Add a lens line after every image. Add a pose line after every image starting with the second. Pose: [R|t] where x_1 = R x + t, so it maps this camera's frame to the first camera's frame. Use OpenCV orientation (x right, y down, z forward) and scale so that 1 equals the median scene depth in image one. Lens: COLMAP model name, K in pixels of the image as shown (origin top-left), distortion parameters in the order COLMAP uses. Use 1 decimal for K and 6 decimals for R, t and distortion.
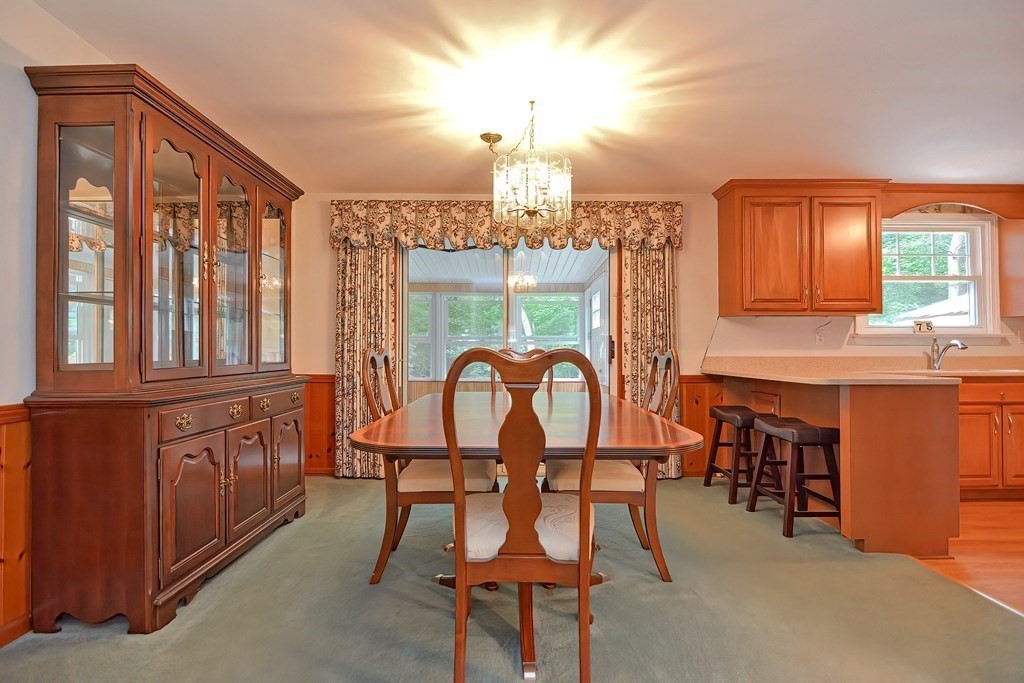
lens RADIAL K [[499.2, 0, 504.0], [0, 499.2, 343.0], [0, 0, 1]] dist [0.004089, -0.009034]
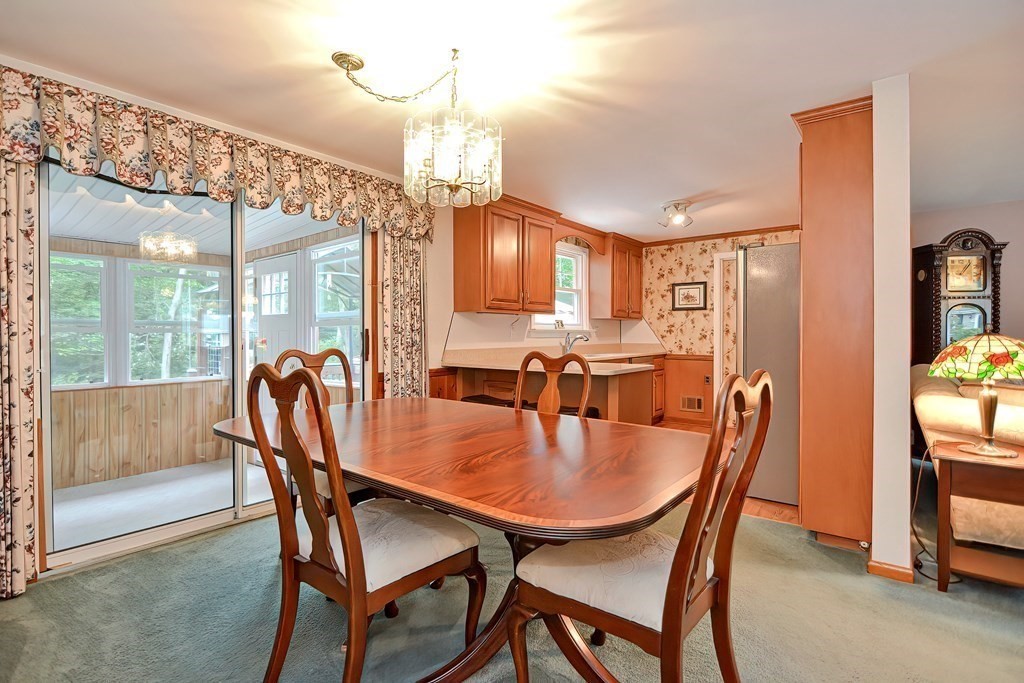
lens RADIAL K [[499.2, 0, 503.7], [0, 499.2, 338.2], [0, 0, 1]] dist [0.004089, -0.009034]
pose [[0.620234, -0.007258, 0.784383, -0.338602], [-0.015991, 0.999632, 0.021895, -0.022129], [-0.784254, -0.026123, 0.619890, 0.269347]]
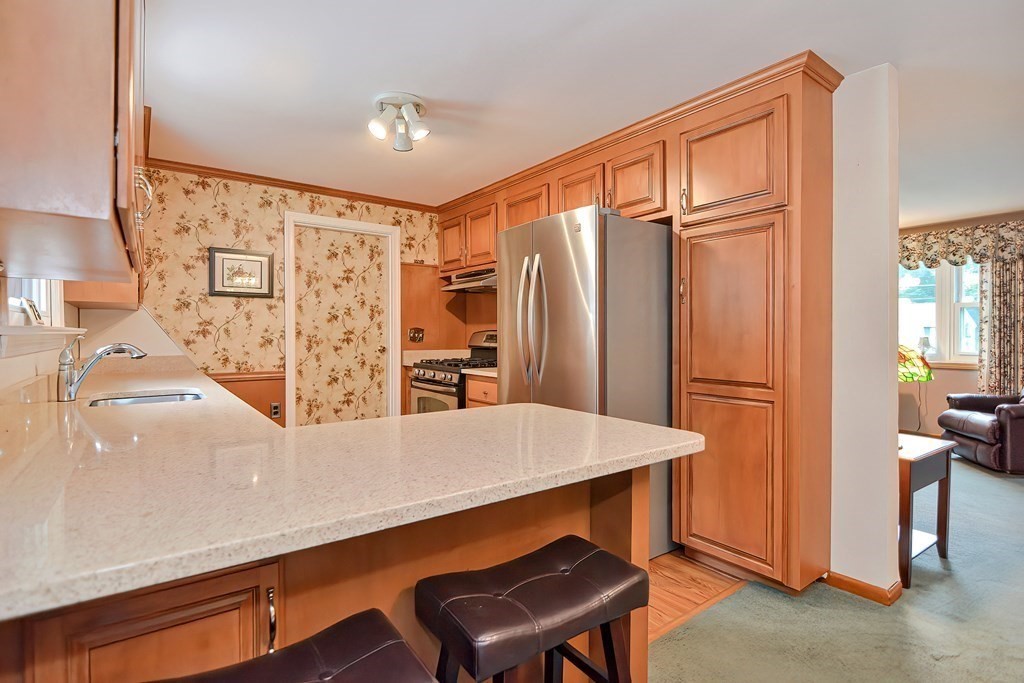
lens RADIAL K [[499.2, 0, 502.3], [0, 499.2, 337.8], [0, 0, 1]] dist [0.004089, -0.009034]
pose [[-0.595867, -0.006806, 0.803055, 0.214783], [-0.019729, 0.999786, -0.006165, -0.013383], [-0.802841, -0.019517, -0.595874, 0.939518]]
